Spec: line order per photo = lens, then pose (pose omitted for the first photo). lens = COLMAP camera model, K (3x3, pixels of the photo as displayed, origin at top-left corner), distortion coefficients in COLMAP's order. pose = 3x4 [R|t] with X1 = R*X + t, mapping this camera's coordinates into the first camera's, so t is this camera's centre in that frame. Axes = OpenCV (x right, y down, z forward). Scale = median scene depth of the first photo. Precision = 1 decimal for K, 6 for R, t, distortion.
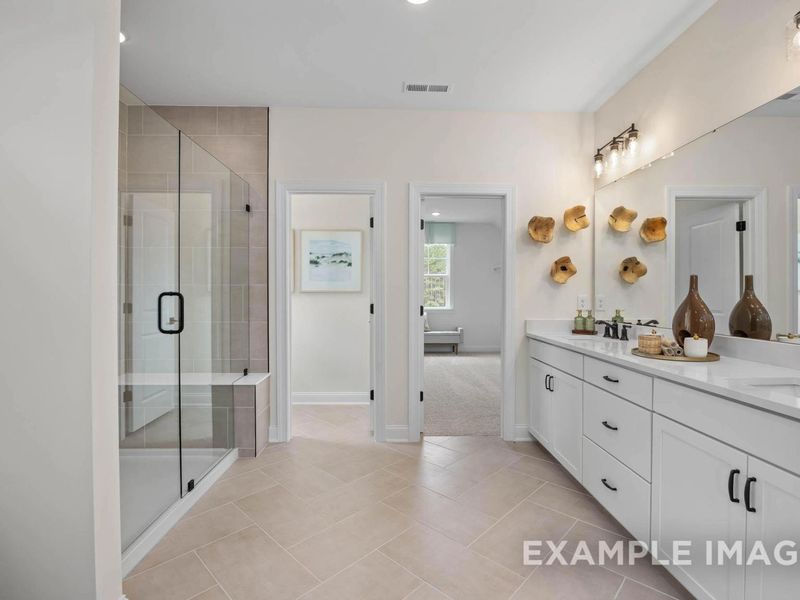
lens RADIAL K [[372.2, 0, 398.7], [0, 372.2, 301.0], [0, 0, 1]] dist [-0.004083, 0.001672]
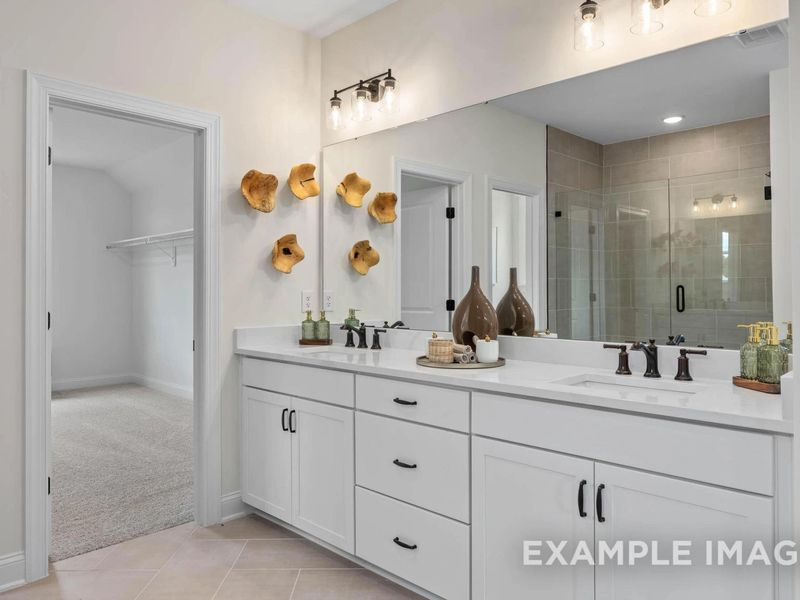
lens RADIAL K [[568.9, 0, 401.3], [0, 568.9, 292.1], [0, 0, 1]] dist [0.006658, -0.000404]
pose [[0.739438, -0.004423, 0.673210, -0.113097], [0.013247, 0.999880, -0.007981, -0.001065], [-0.673094, 0.014819, 0.739408, 0.081312]]
